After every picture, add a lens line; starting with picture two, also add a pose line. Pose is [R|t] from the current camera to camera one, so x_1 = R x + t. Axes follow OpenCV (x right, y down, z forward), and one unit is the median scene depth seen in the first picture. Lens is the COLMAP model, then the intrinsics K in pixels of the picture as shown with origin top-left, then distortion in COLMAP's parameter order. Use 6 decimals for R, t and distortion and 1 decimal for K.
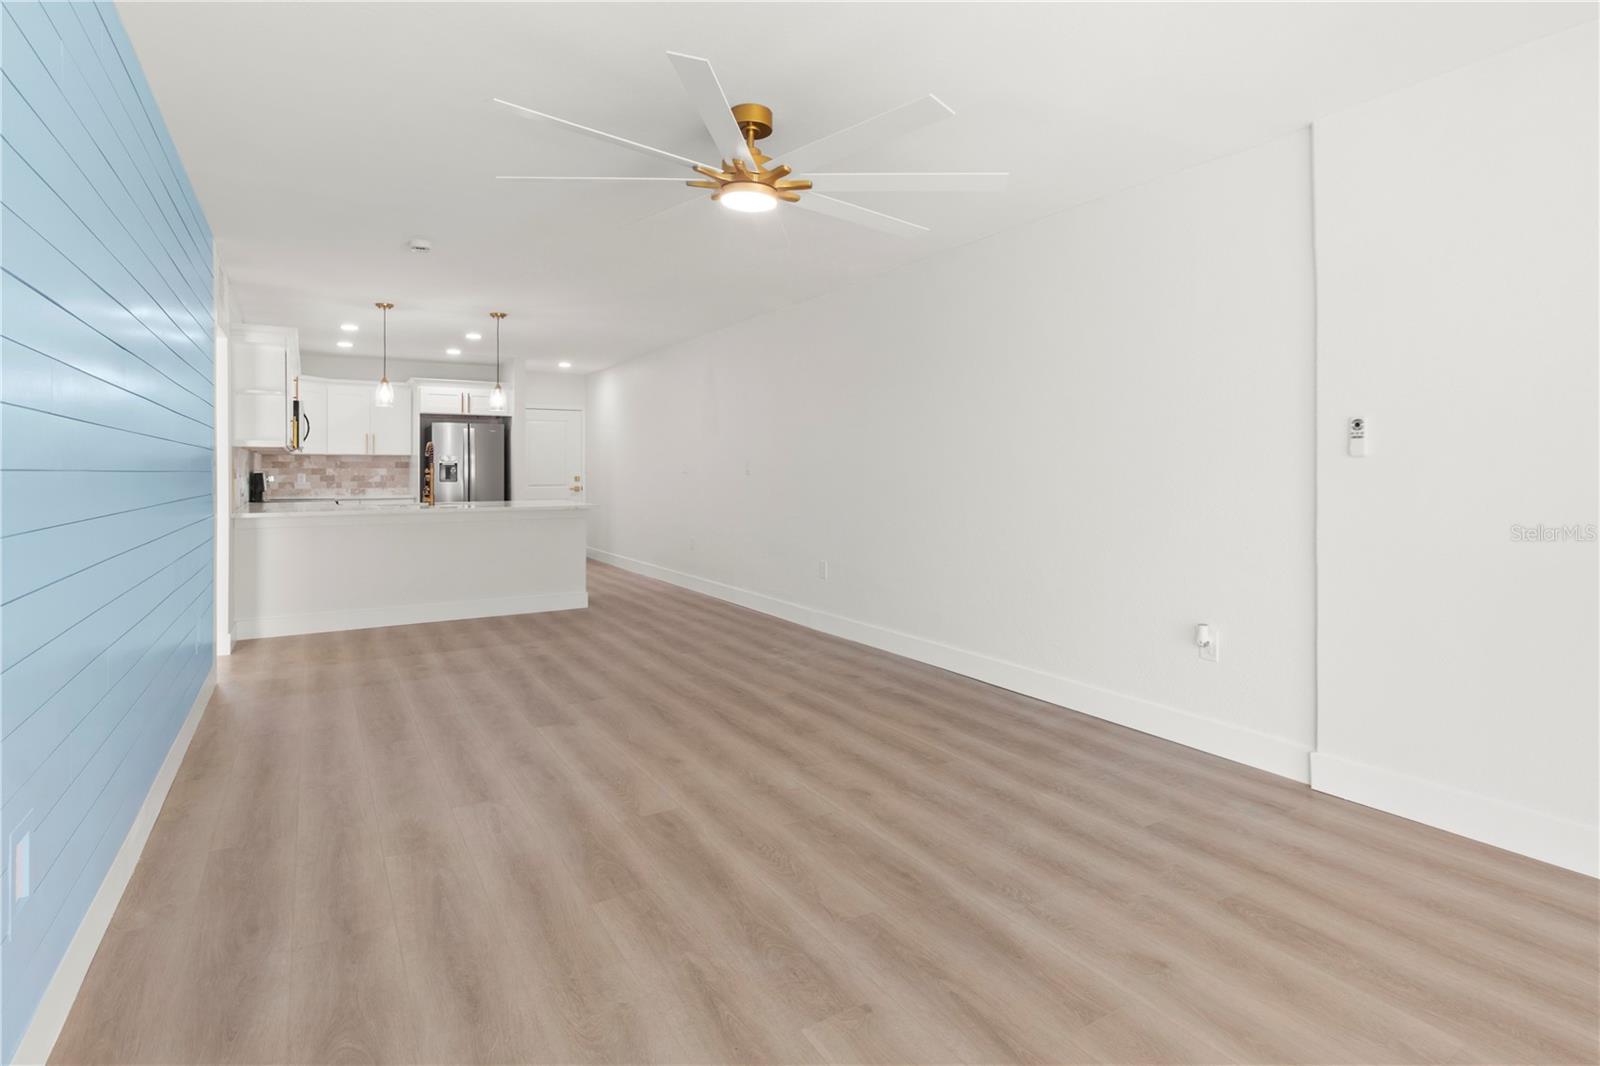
lens RADIAL K [[818.8, 0, 827.5], [0, 818.8, 470.5], [0, 0, 1]] dist [0.001922, -0.000266]
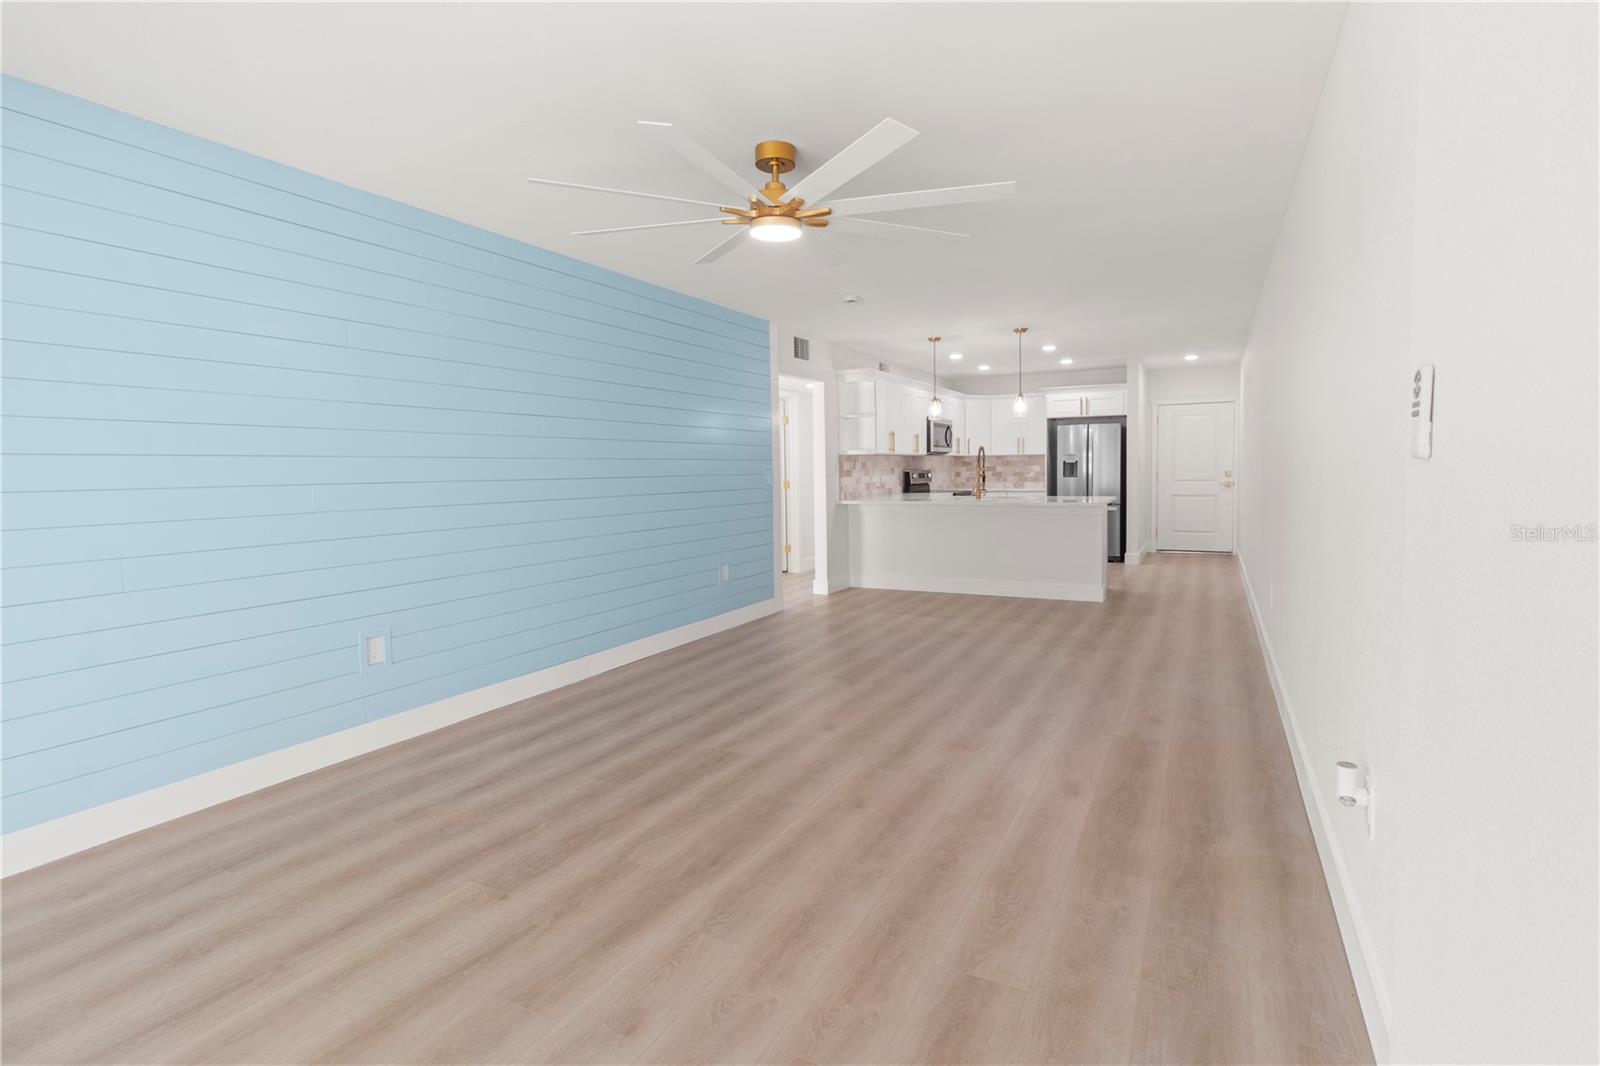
lens RADIAL K [[763.4, 0, 818.5], [0, 763.4, 499.4], [0, 0, 1]] dist [-0.000293, -0.000669]
pose [[0.508181, 0.030149, -0.860722, 0.268051], [0.012479, 0.999024, 0.042361, -0.004893], [0.861160, -0.032268, 0.507309, 0.167658]]
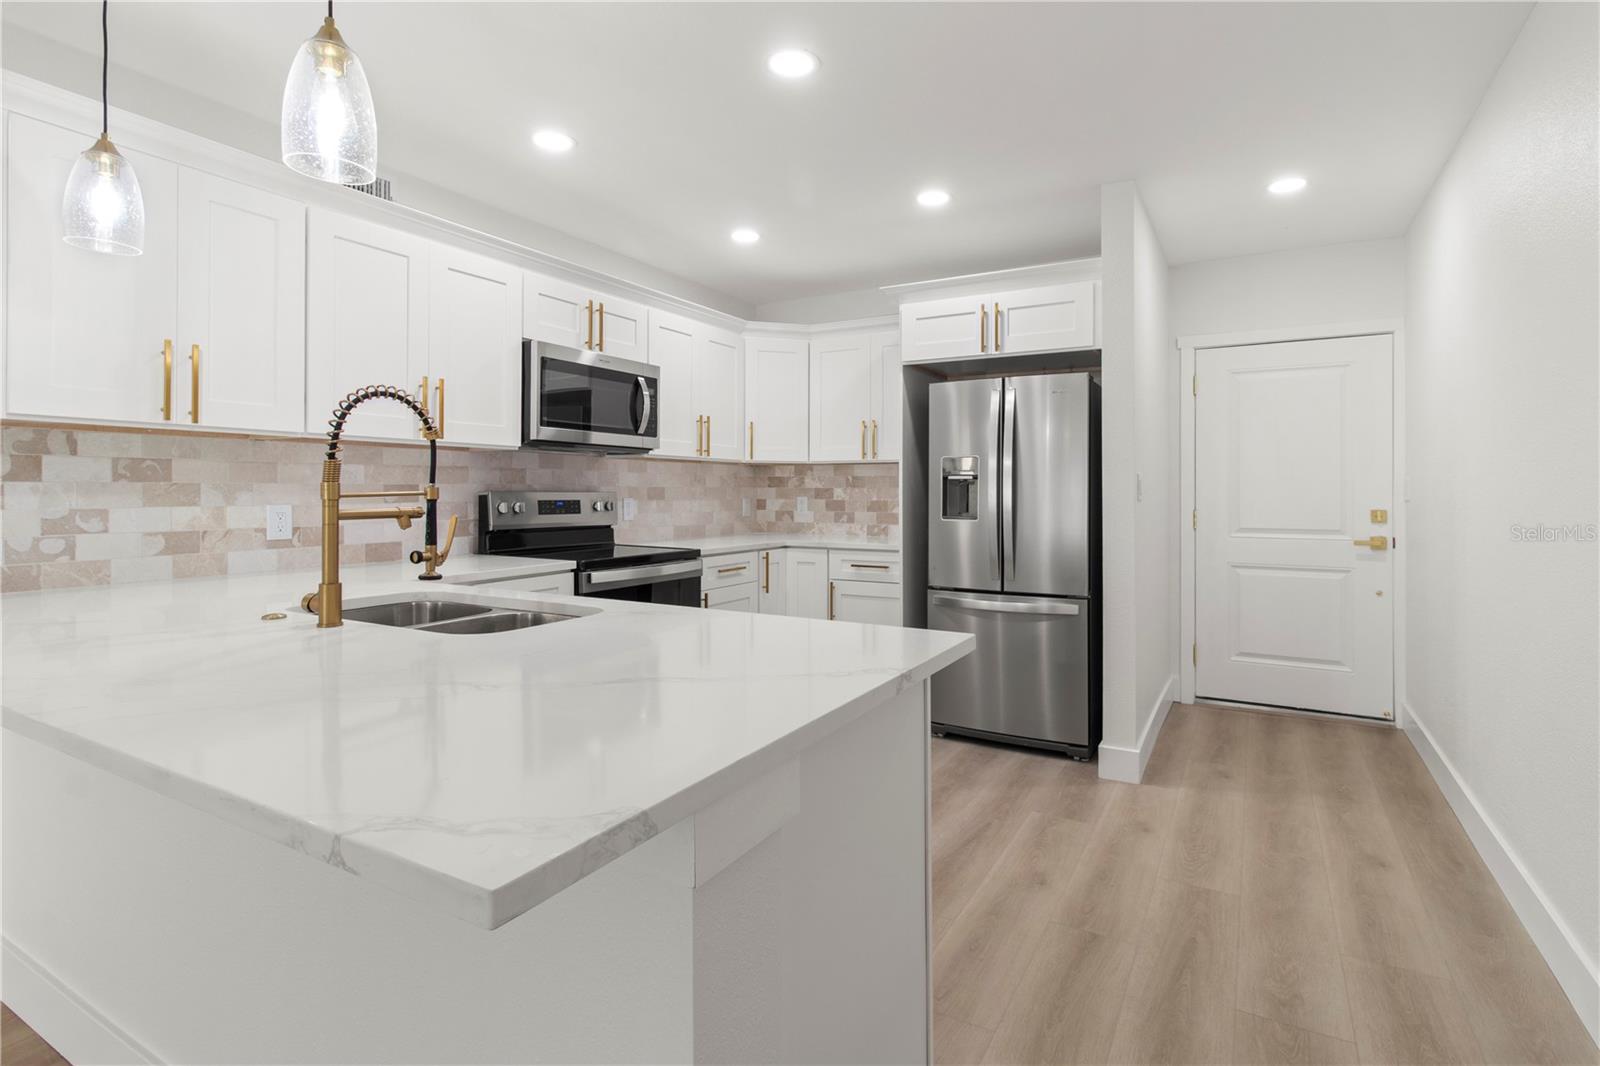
lens RADIAL K [[769.0, 0, 828.9], [0, 769.0, 491.3], [0, 0, 1]] dist [0.004352, 0.000834]
pose [[0.476708, 0.003560, -0.879054, -0.143486], [-0.004422, 0.999989, 0.001651, -0.001170], [0.879050, 0.003100, 0.476719, 0.753142]]
